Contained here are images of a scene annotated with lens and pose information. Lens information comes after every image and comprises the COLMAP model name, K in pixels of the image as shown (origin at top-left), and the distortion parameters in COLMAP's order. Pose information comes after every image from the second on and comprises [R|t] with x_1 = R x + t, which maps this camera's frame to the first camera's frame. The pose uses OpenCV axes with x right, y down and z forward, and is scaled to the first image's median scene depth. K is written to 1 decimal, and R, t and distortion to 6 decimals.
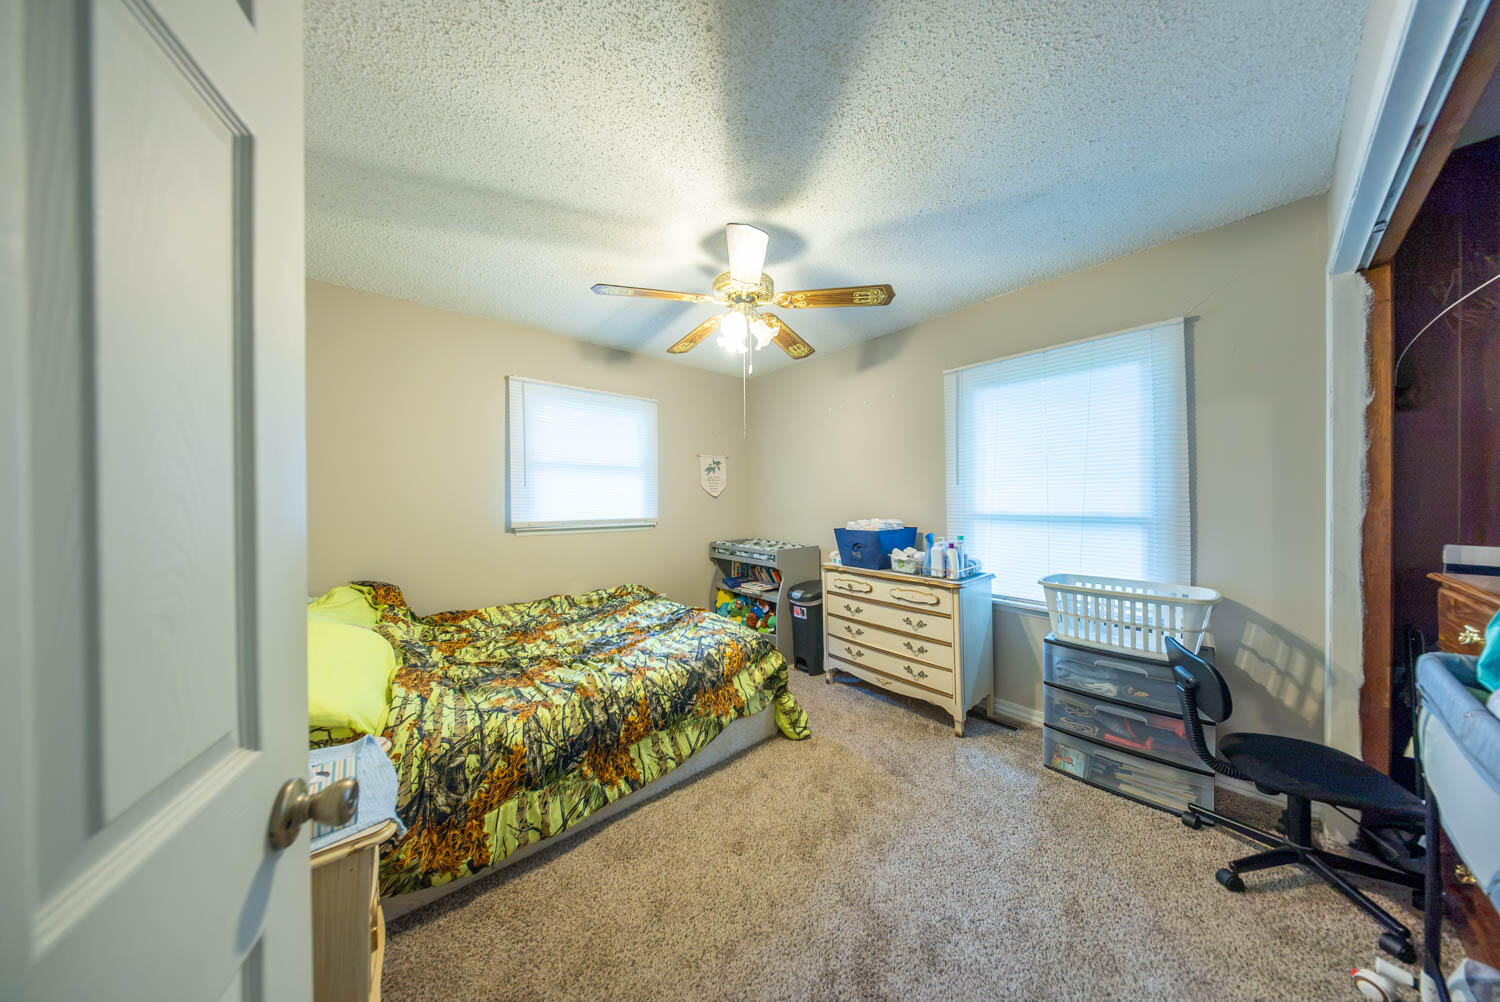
lens RADIAL K [[442.1, 0, 749.4], [0, 442.1, 501.1], [0, 0, 1]] dist [-0.001614, -0.000729]
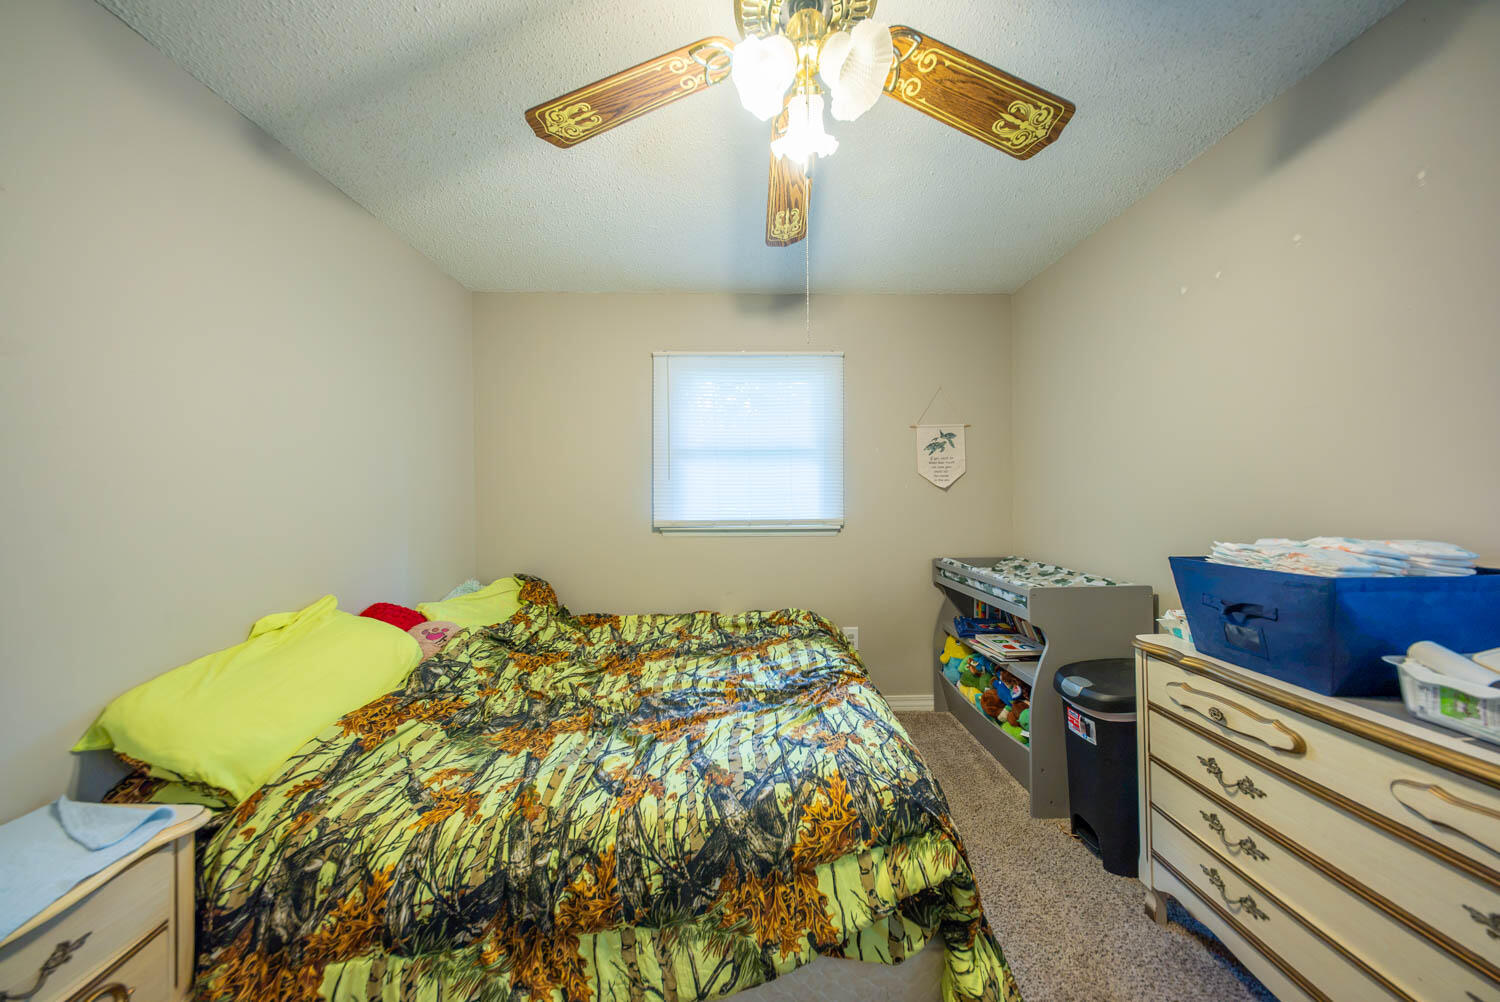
lens RADIAL K [[442.1, 0, 747.8], [0, 442.1, 503.1], [0, 0, 1]] dist [-0.001614, -0.000729]
pose [[0.773573, 0.001639, -0.633705, 0.193588], [0.003876, 0.999966, 0.007318, 0.010397], [0.633696, -0.008117, 0.773540, 0.570041]]
